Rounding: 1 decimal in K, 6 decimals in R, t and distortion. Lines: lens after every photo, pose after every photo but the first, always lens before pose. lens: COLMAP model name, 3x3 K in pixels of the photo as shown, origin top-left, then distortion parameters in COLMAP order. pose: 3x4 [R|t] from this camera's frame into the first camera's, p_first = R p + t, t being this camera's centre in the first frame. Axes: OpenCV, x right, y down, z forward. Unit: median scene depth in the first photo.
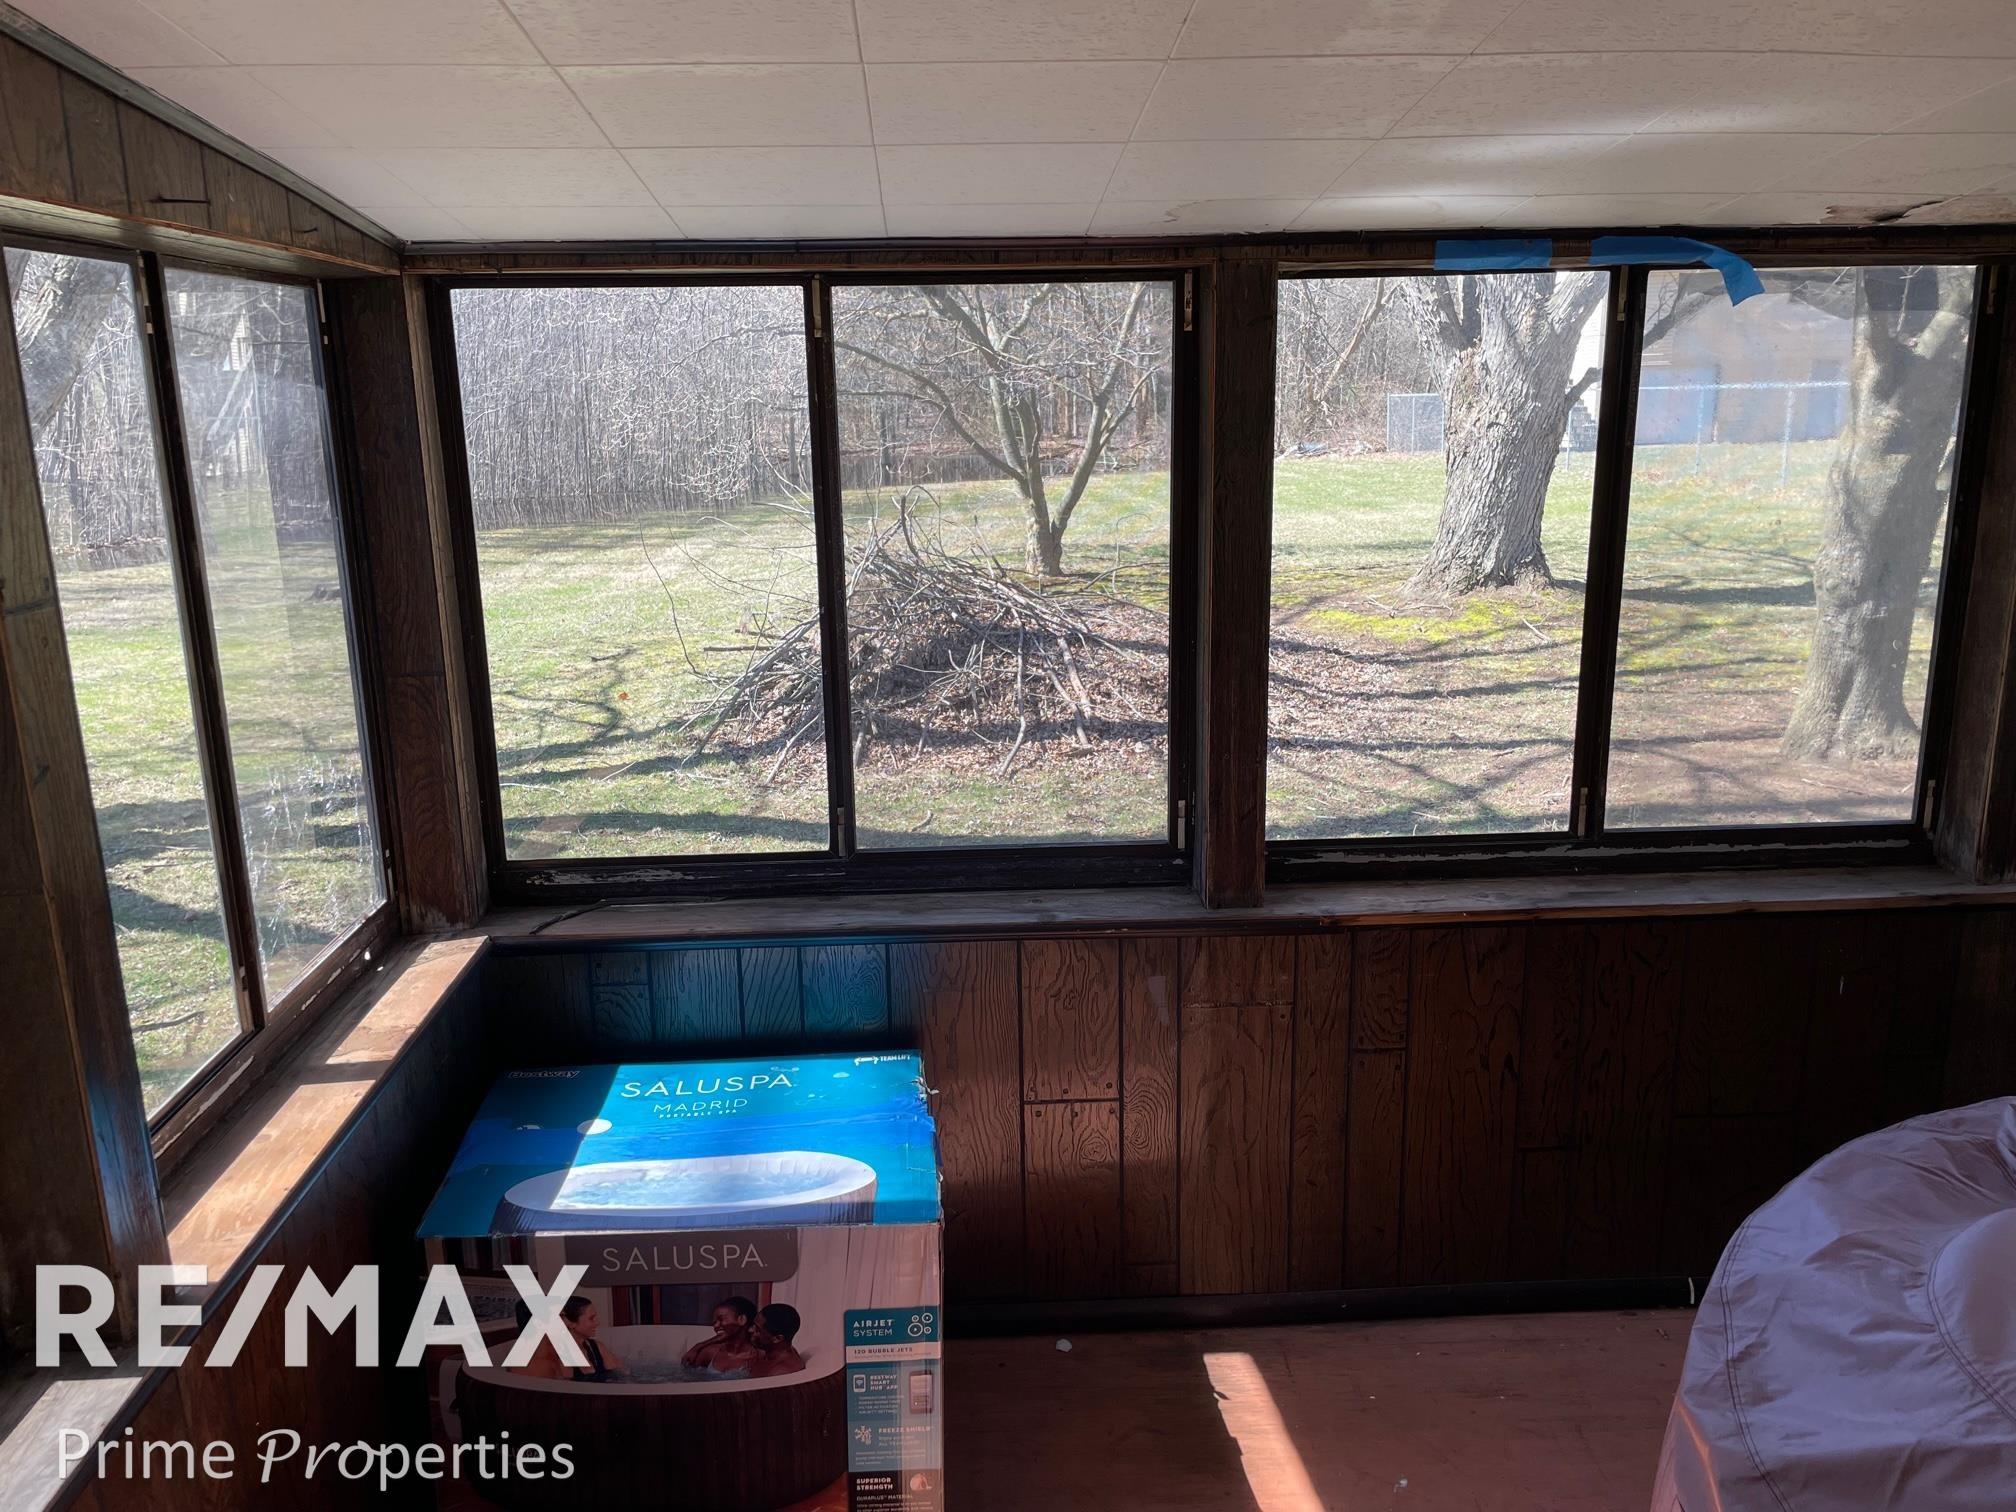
lens RADIAL K [[1510.3, 0, 1001.1], [0, 1510.3, 761.4], [0, 0, 1]] dist [0.061607, -0.000928]
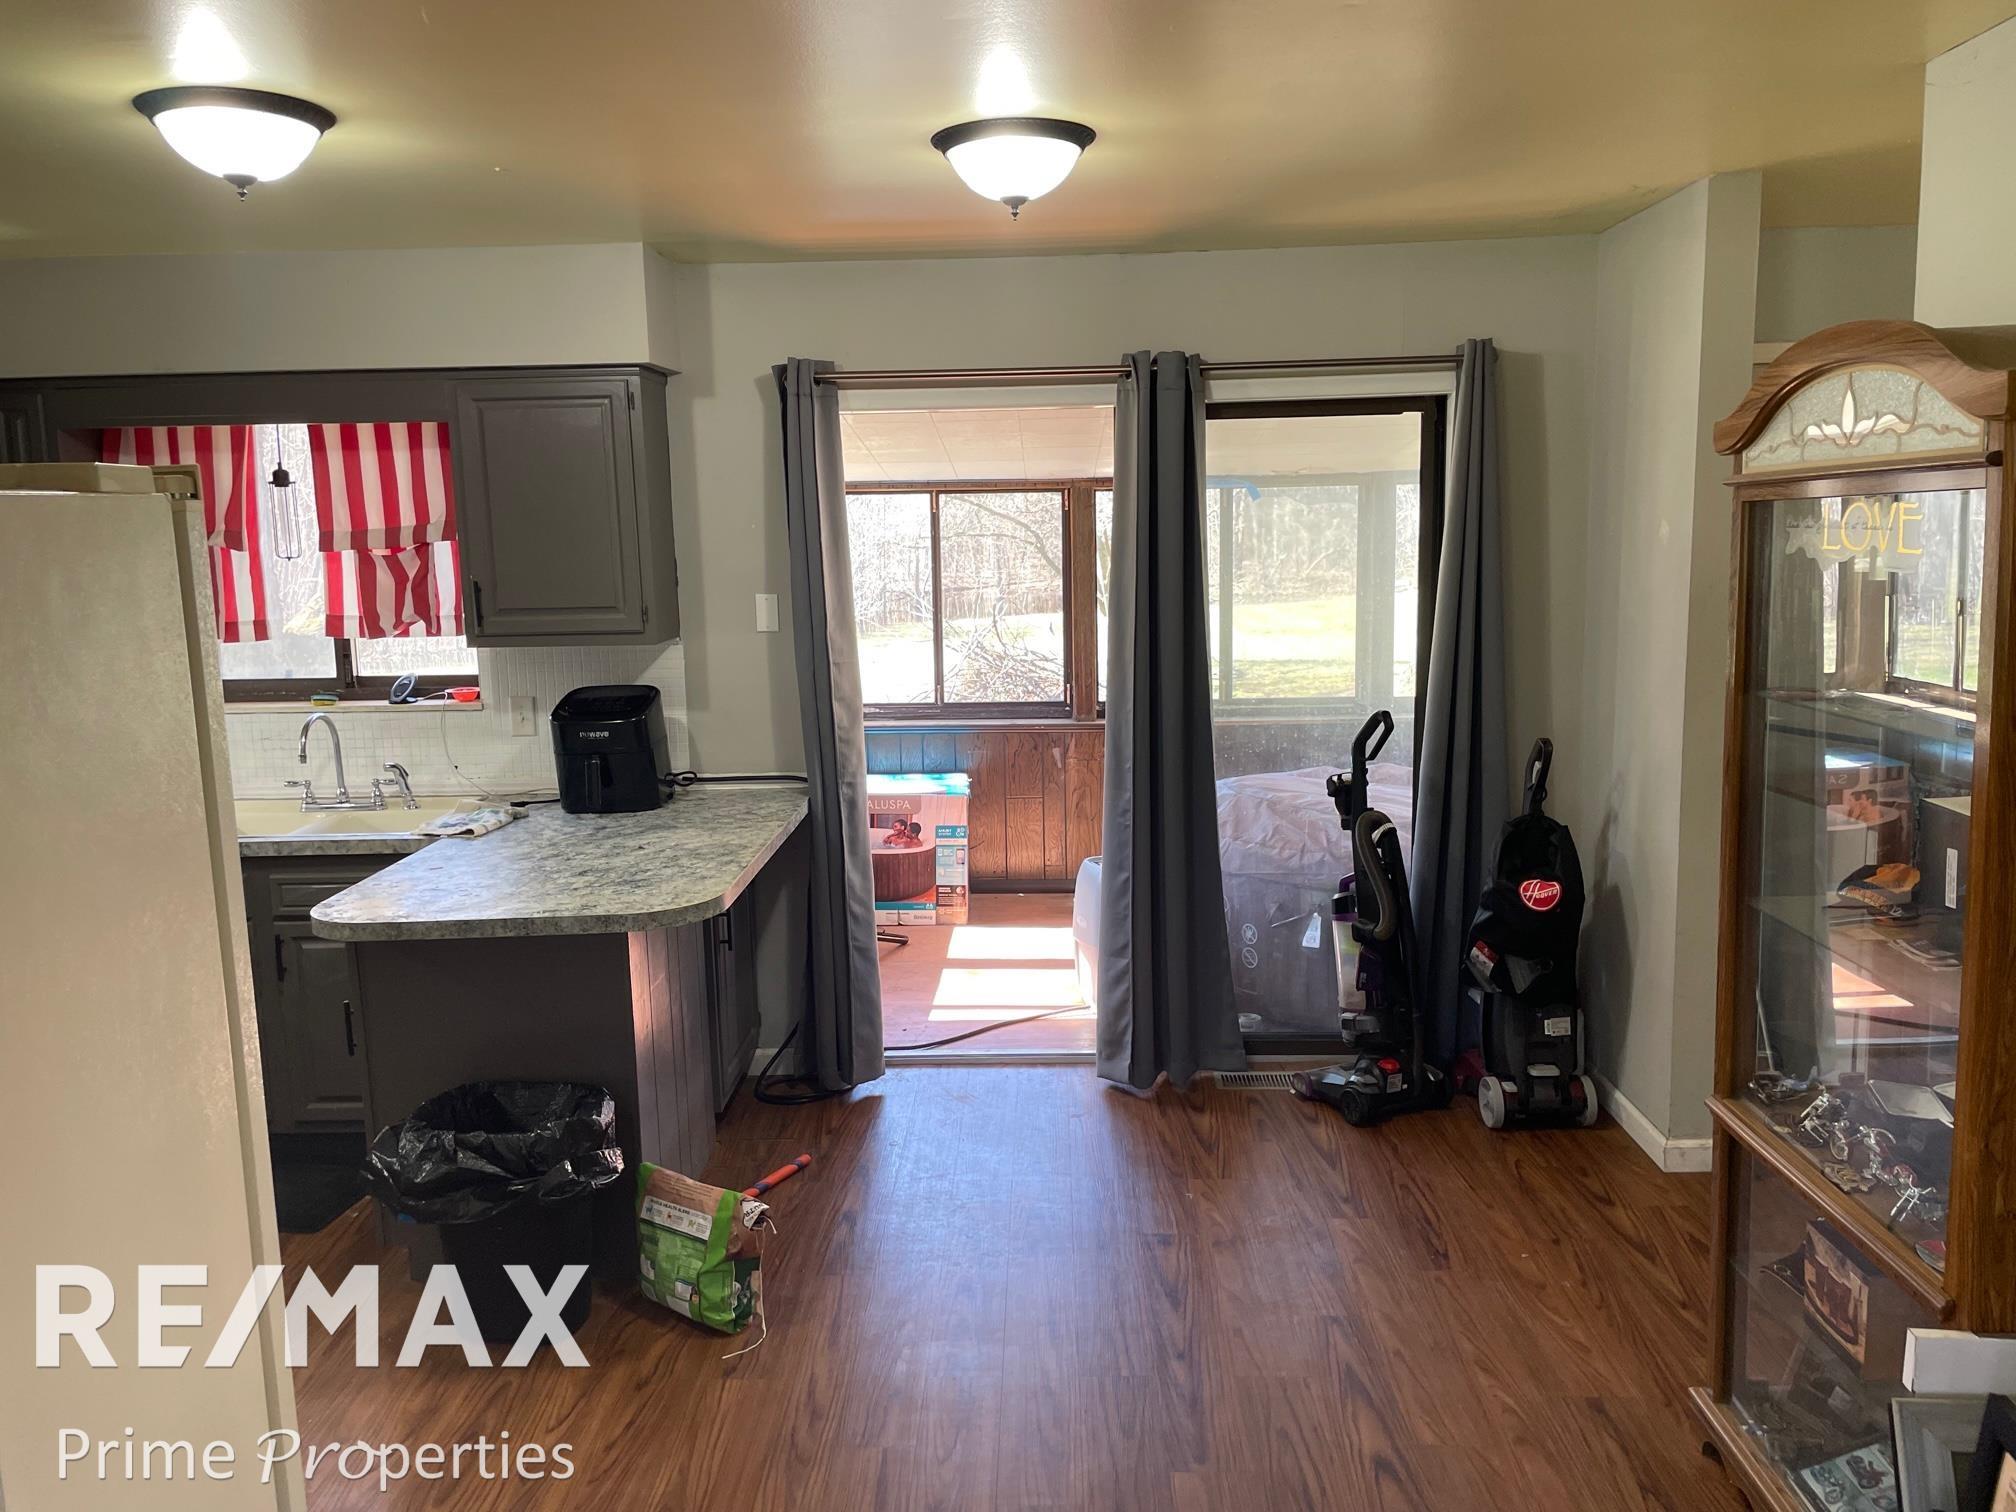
lens RADIAL K [[1510.3, 0, 1009.5], [0, 1510.3, 745.5], [0, 0, 1]] dist [0.061607, -0.000928]
pose [[0.997456, 0.009900, -0.070587, 0.252987], [-0.016831, 0.995017, -0.098276, 0.484531], [0.069263, 0.099214, 0.992653, -1.982295]]
